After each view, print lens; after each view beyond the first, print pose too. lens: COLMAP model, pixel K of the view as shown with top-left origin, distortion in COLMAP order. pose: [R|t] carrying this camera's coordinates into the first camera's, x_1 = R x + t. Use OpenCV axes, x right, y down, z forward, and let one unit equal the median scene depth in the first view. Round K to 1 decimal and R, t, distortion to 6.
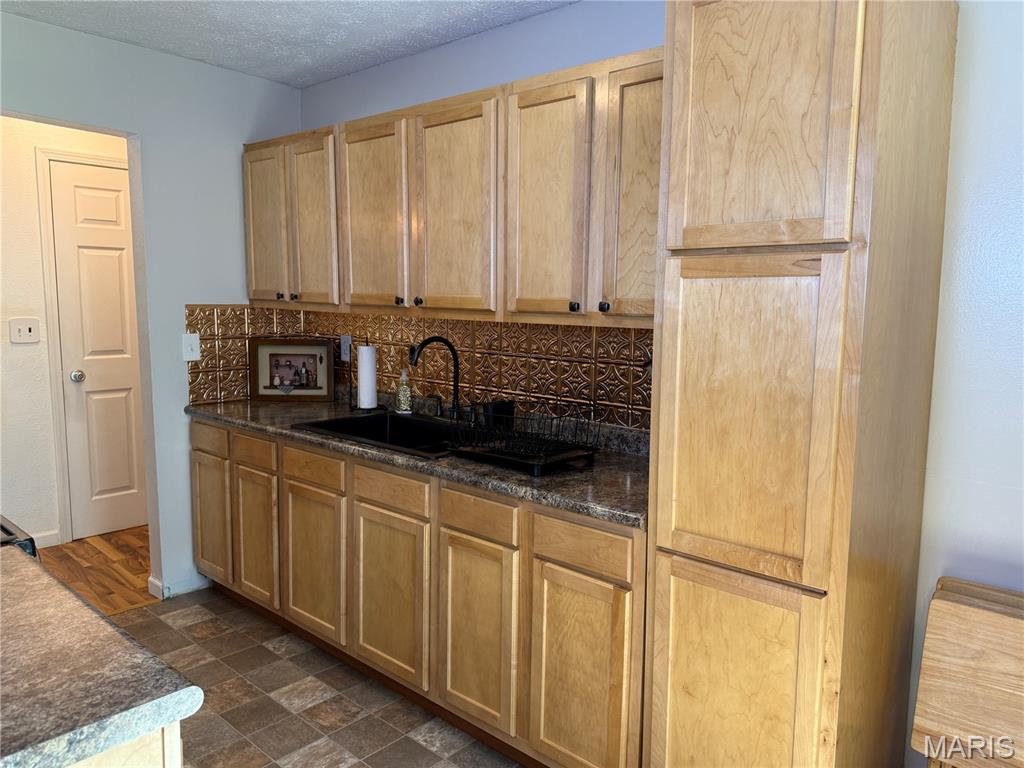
lens RADIAL K [[728.2, 0, 512.0], [0, 728.2, 384.0], [0, 0, 1]] dist [0.108059, -0.180235]
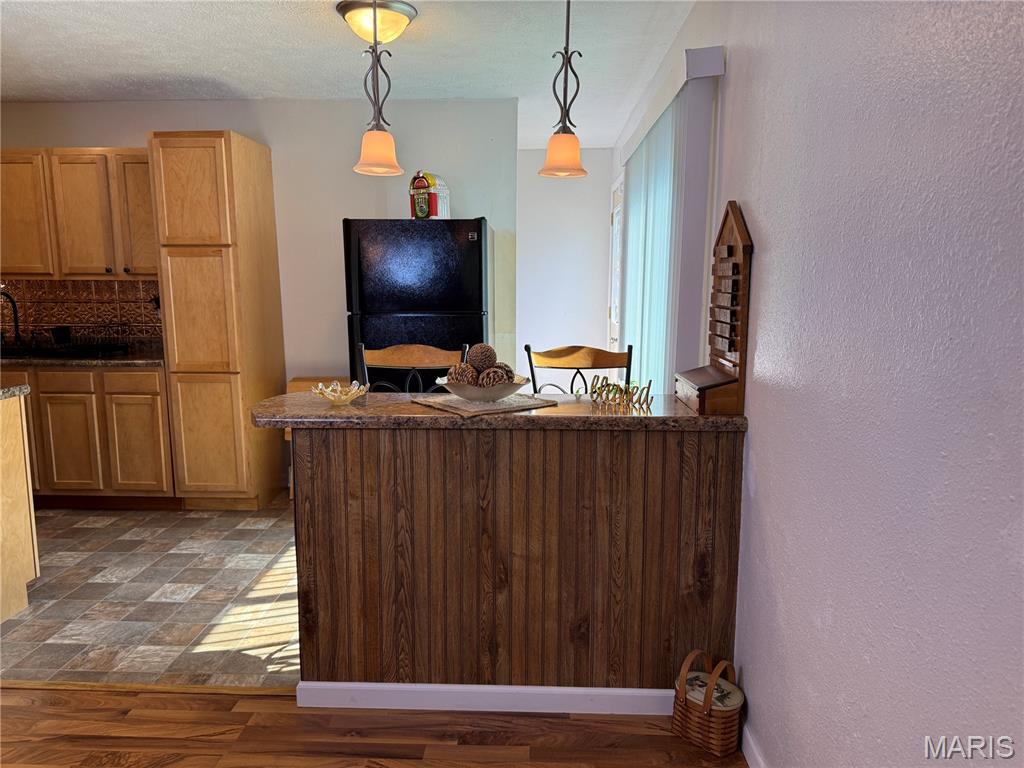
lens RADIAL K [[716.0, 0, 500.4], [0, 716.0, 386.3], [0, 0, 1]] dist [0.048427, -0.064461]
pose [[0.781620, -0.111351, 0.613735, -0.390033], [0.083985, 0.993764, 0.073341, 0.183170], [-0.618075, -0.005781, 0.786098, -1.435499]]
